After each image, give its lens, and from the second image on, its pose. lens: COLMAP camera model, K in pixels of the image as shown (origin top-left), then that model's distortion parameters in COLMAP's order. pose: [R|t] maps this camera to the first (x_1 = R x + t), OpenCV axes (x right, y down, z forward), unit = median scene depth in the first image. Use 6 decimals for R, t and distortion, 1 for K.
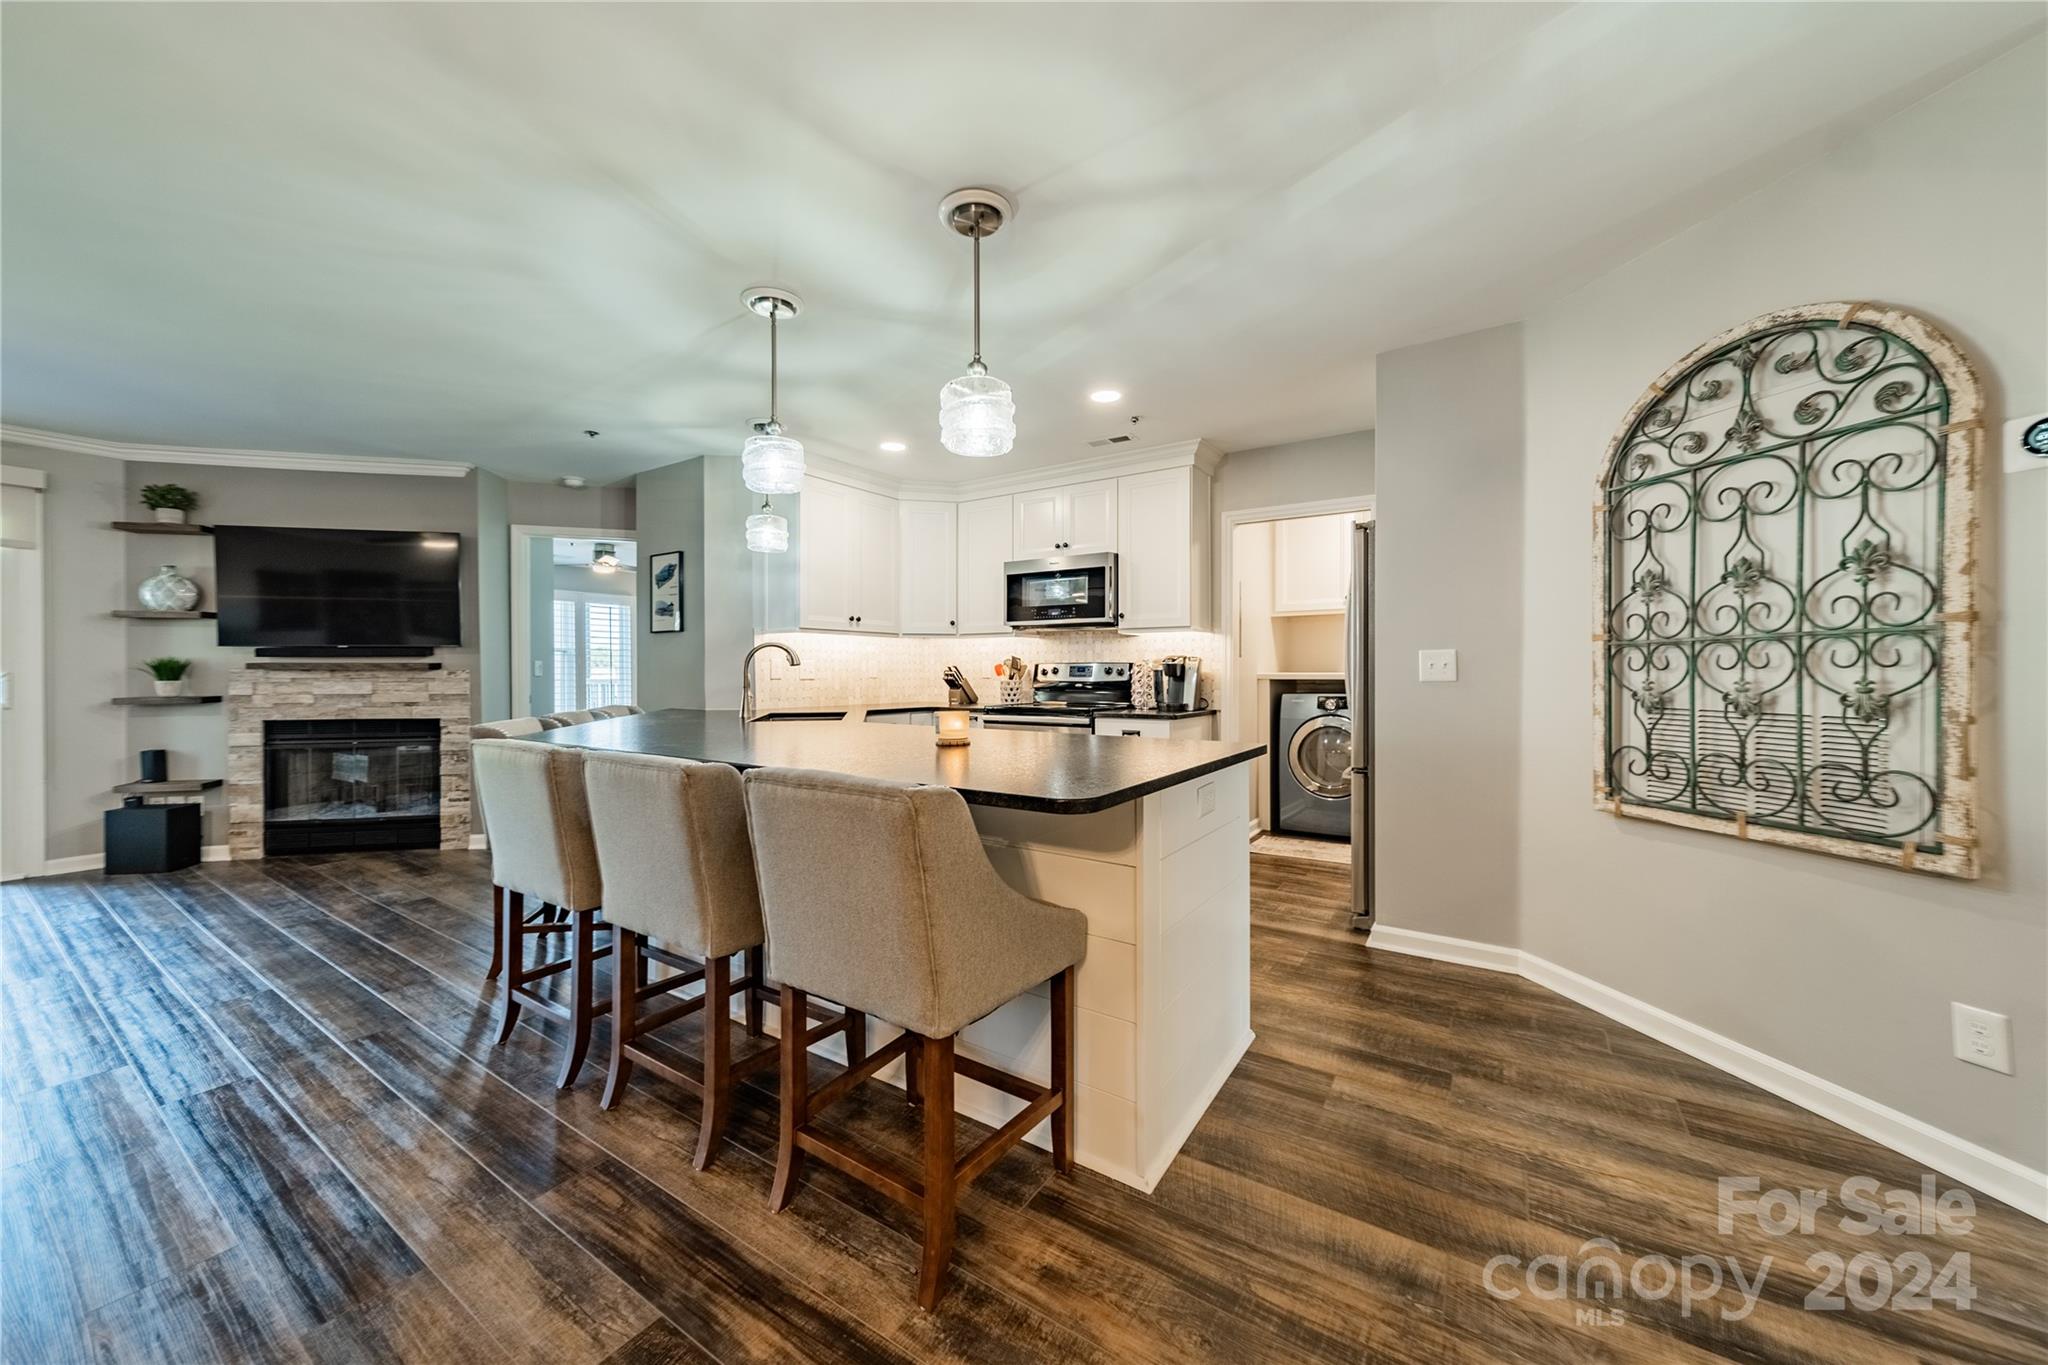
lens RADIAL K [[735.9, 0, 1025.0], [0, 735.9, 676.3], [0, 0, 1]] dist [0.010697, -0.000174]
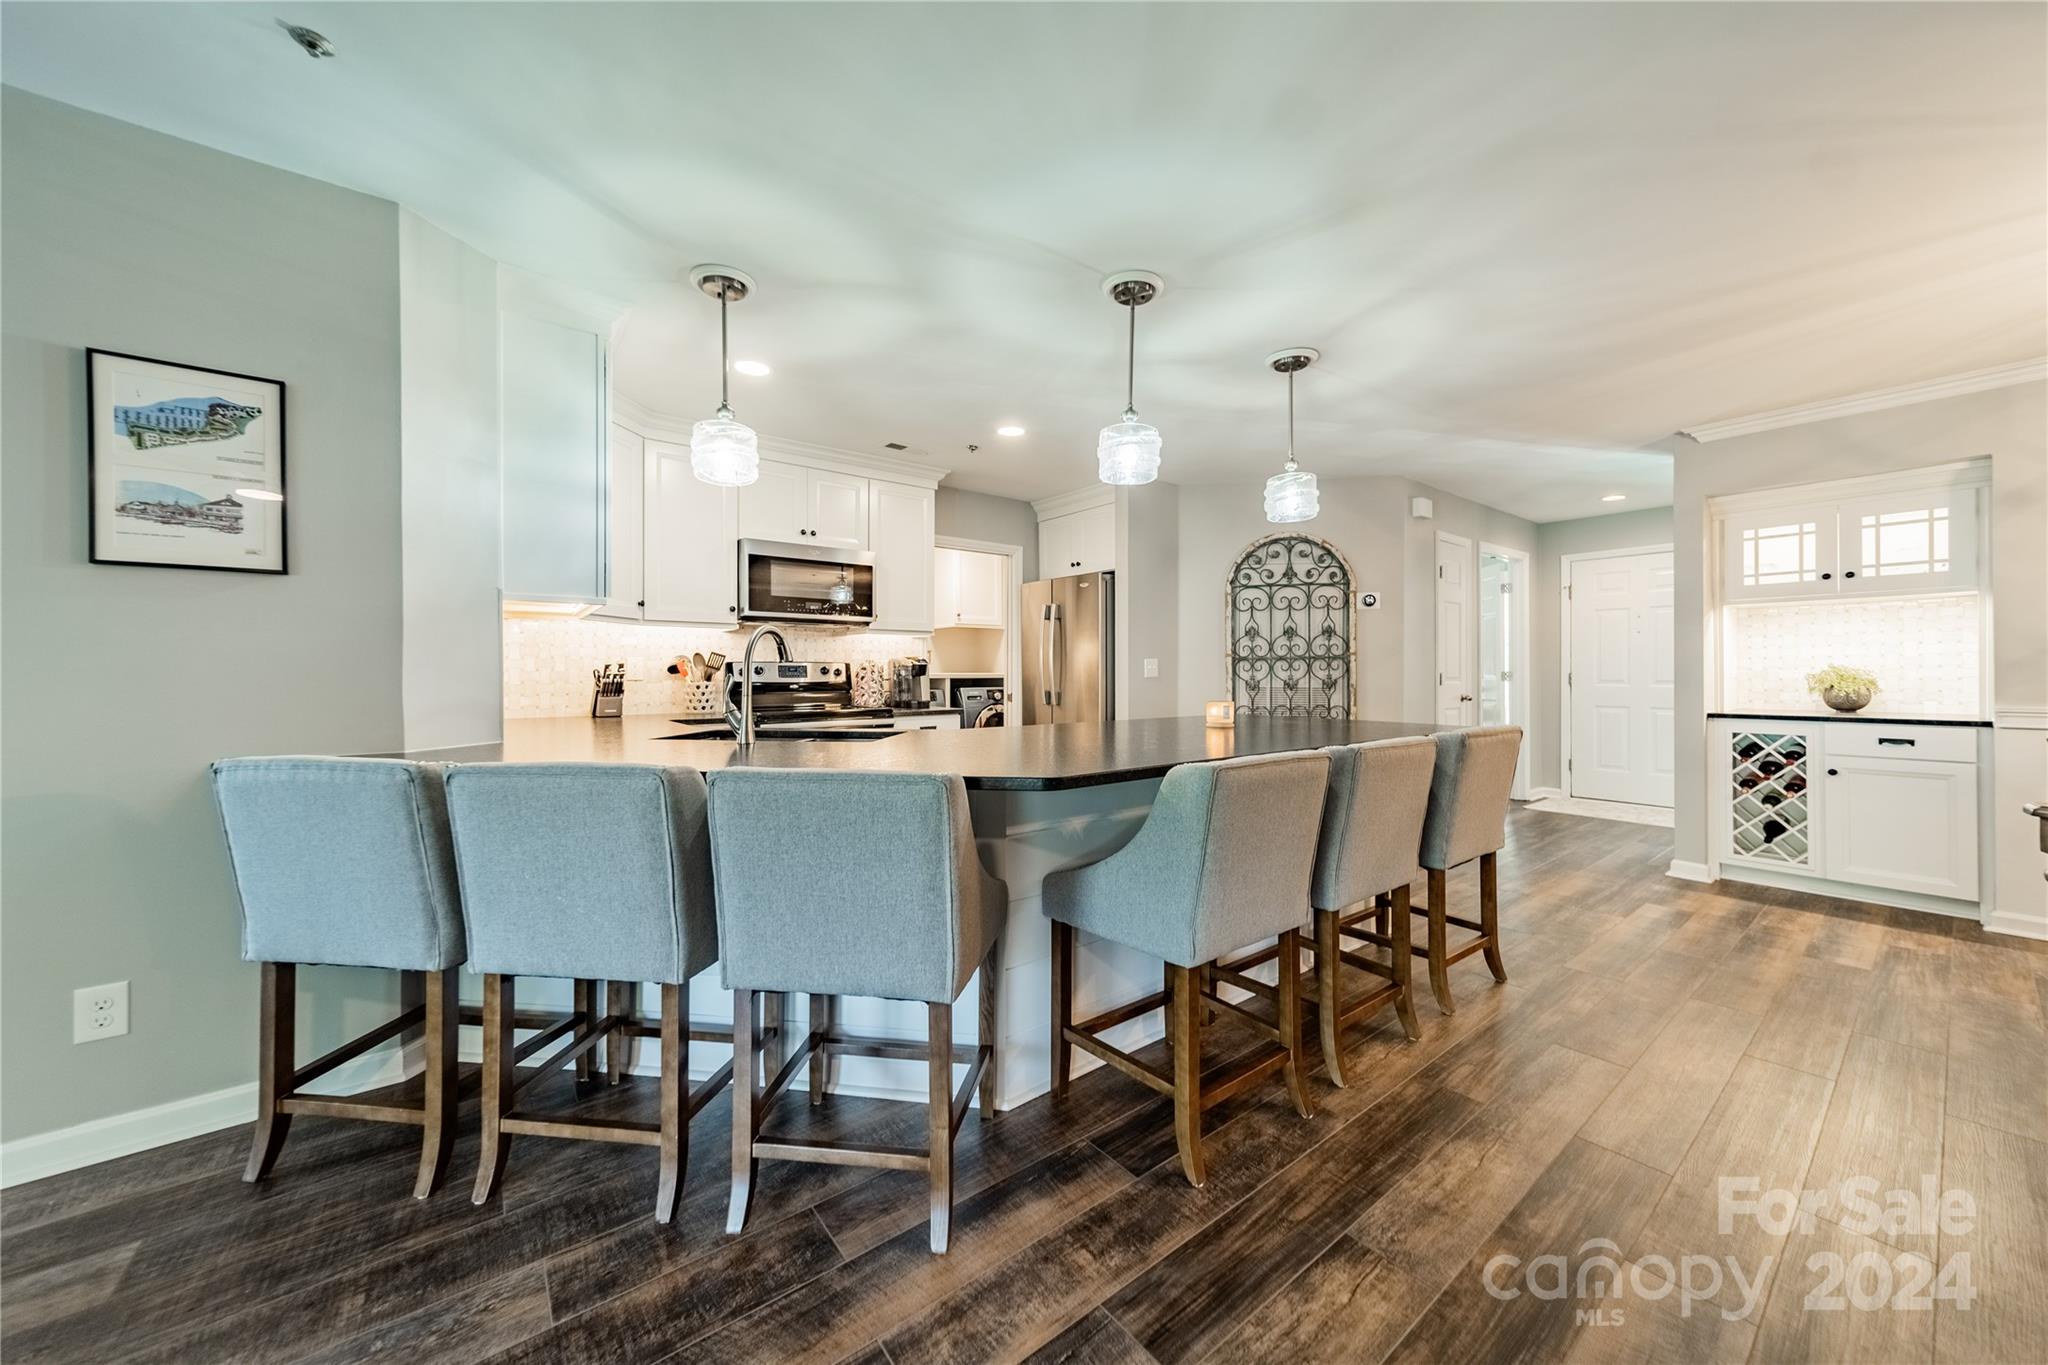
lens RADIAL K [[724.0, 0, 1025.1], [0, 724.0, 671.7], [0, 0, 1]] dist [0.007197, -0.000518]
pose [[0.325950, 0.001290, 0.945386, -0.755248], [0.005997, 0.999976, -0.003432, -0.001555], [-0.945368, 0.006789, 0.325935, 0.490161]]
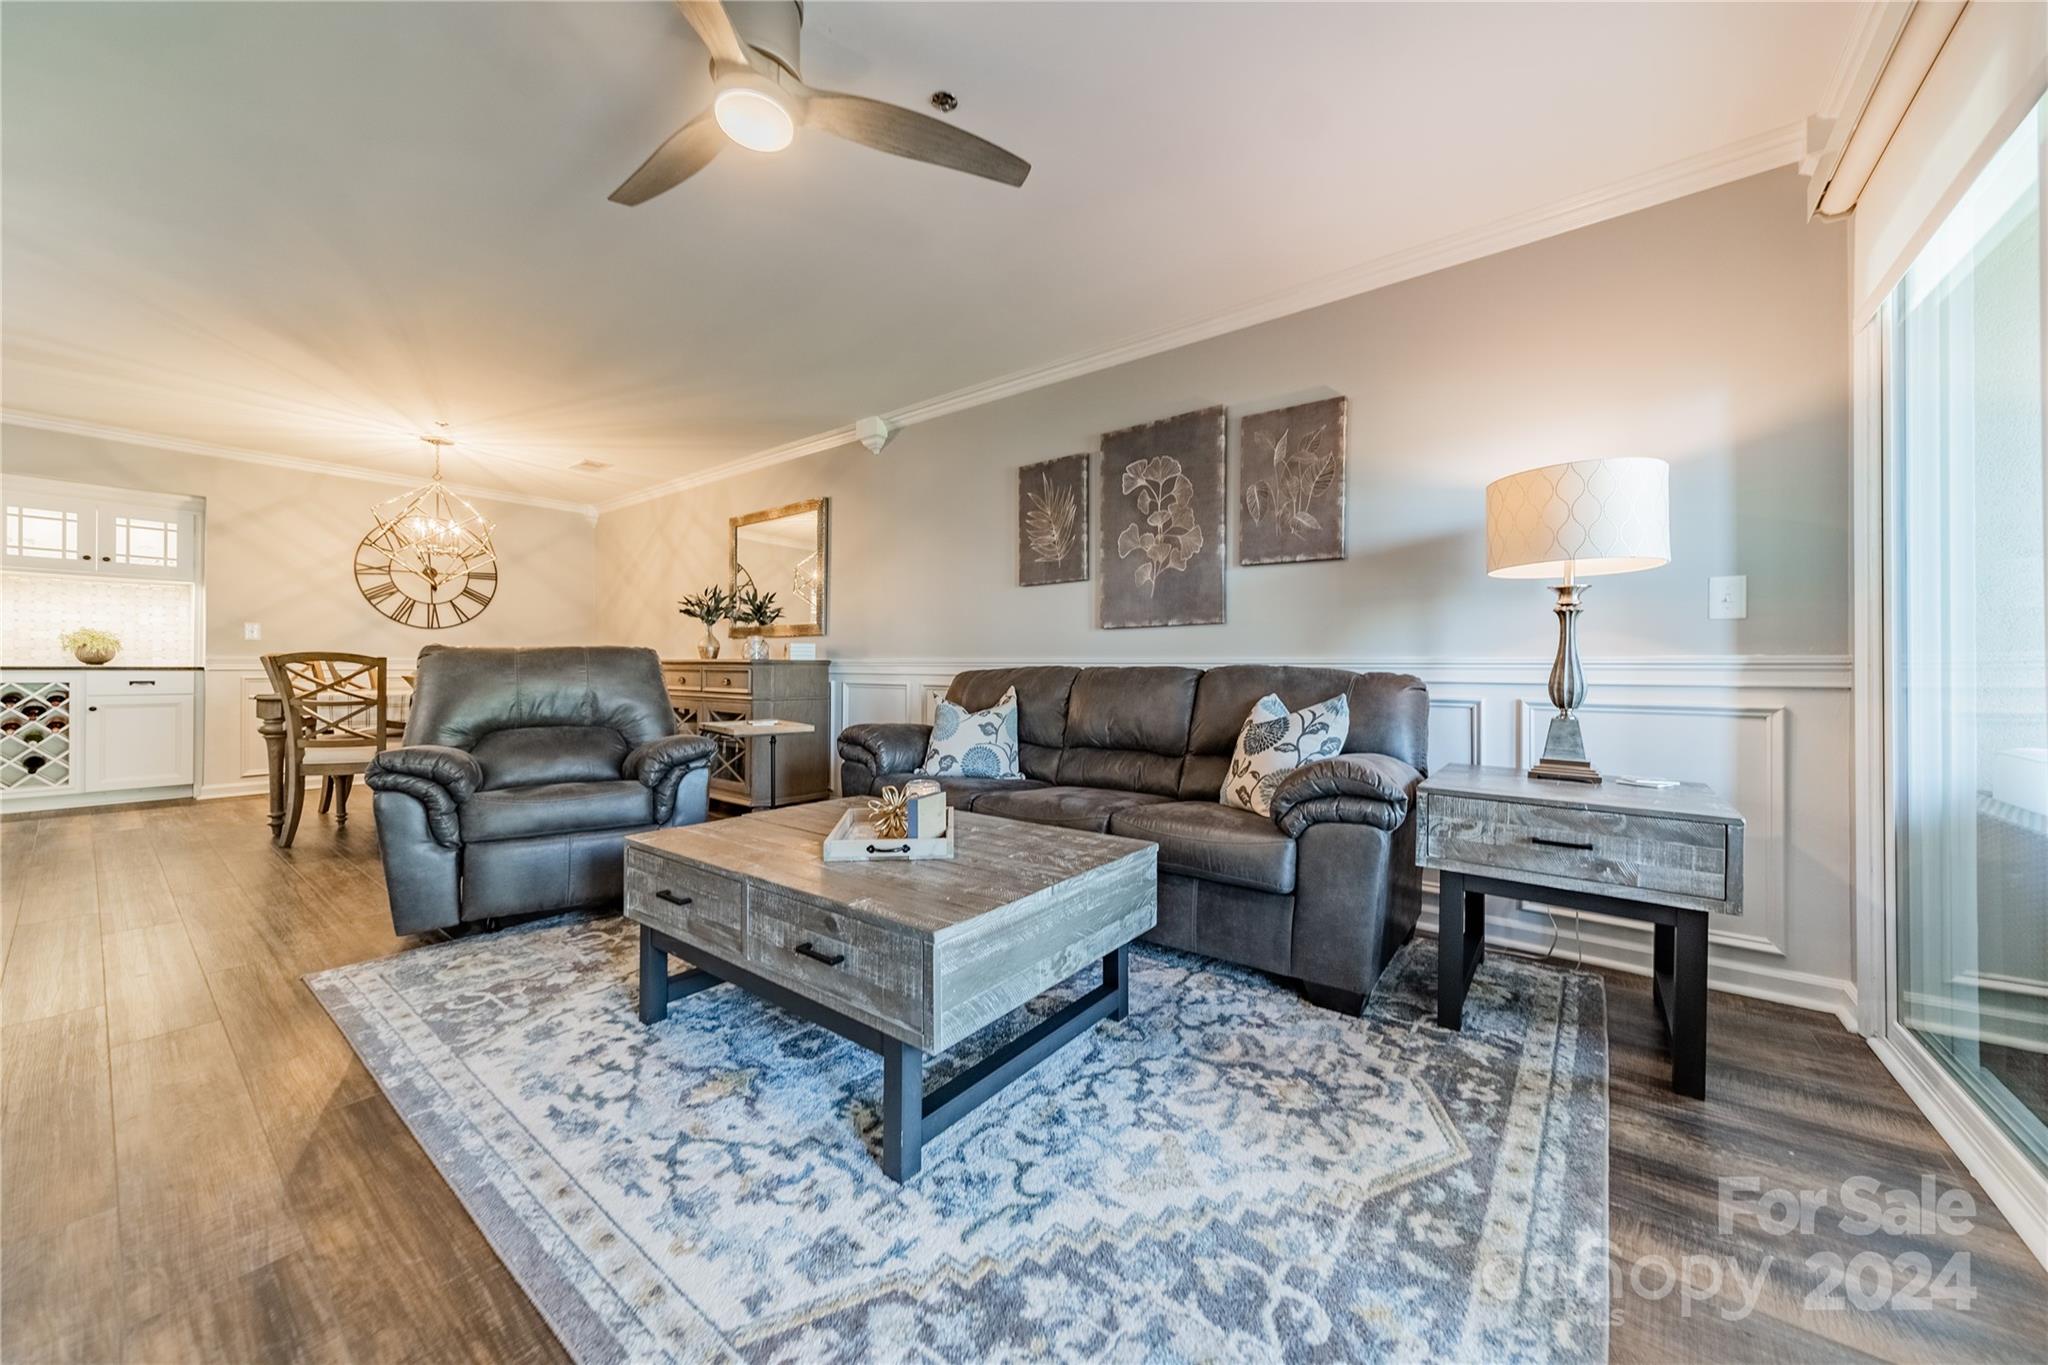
lens RADIAL K [[734.0, 0, 1026.1], [0, 734.0, 665.8], [0, 0, 1]] dist [0.007248, -0.000026]
pose [[-0.996362, -0.007334, 0.084910, -1.142723], [-0.007320, 0.999973, 0.000487, 0.040856], [-0.084911, -0.000136, -0.996388, 0.871949]]
